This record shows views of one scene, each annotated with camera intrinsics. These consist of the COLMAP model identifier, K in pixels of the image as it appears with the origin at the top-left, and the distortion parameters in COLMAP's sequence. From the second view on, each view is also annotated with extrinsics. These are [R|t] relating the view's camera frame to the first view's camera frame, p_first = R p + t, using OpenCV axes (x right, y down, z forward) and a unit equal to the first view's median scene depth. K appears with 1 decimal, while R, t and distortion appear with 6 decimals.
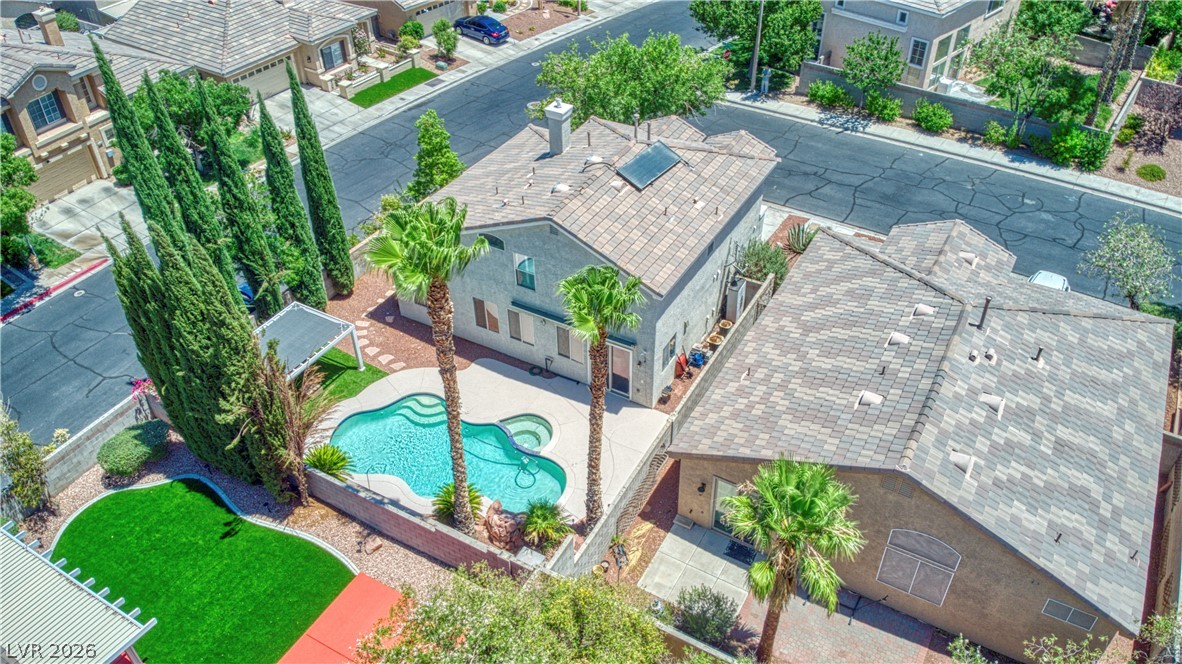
lens RADIAL K [[888.9, 0, 584.6], [0, 888.9, 326.5], [0, 0, 1]] dist [0.071431, -0.185972]
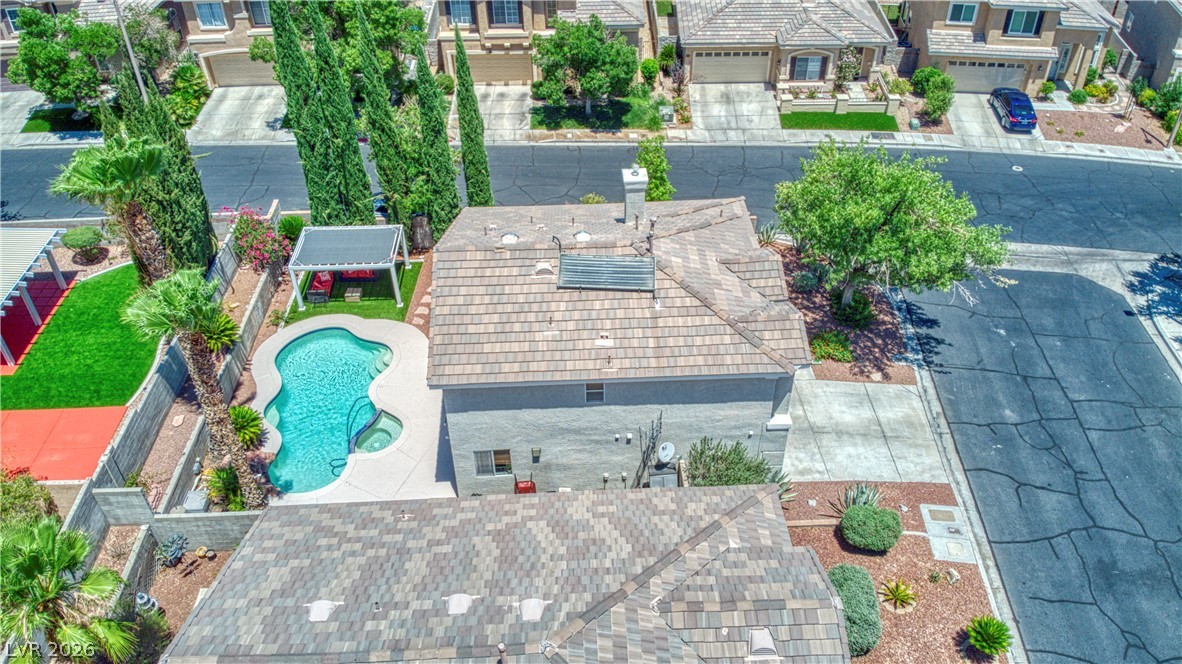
lens RADIAL K [[876.8, 0, 589.5], [0, 876.8, 333.8], [0, 0, 1]] dist [0.111297, -0.247813]
pose [[0.533647, 0.536179, -0.654013, 0.390873], [-0.519154, 0.818167, 0.247149, -0.202744], [0.667608, 0.207643, 0.714972, 0.260156]]
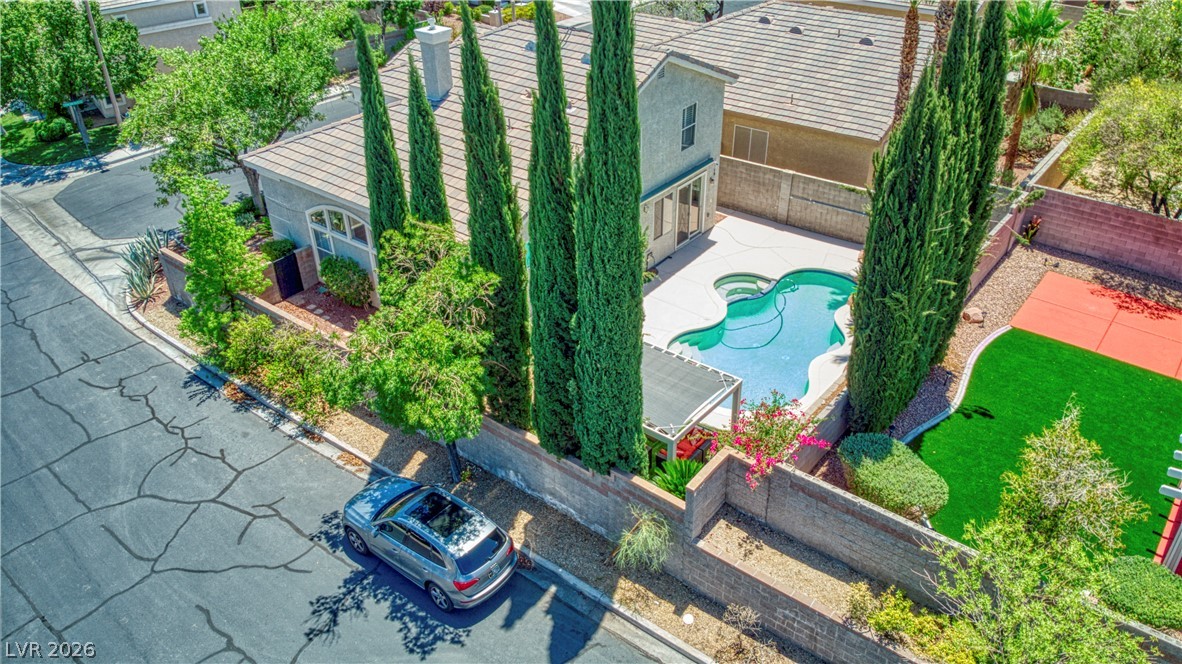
lens RADIAL K [[888.9, 0, 584.6], [0, 888.9, 326.5], [0, 0, 1]] dist [0.071431, -0.185972]
pose [[0.156927, -0.510110, 0.845672, -0.544261], [0.628057, 0.712373, 0.313159, -0.147262], [-0.762180, 0.481988, 0.432169, 0.449263]]
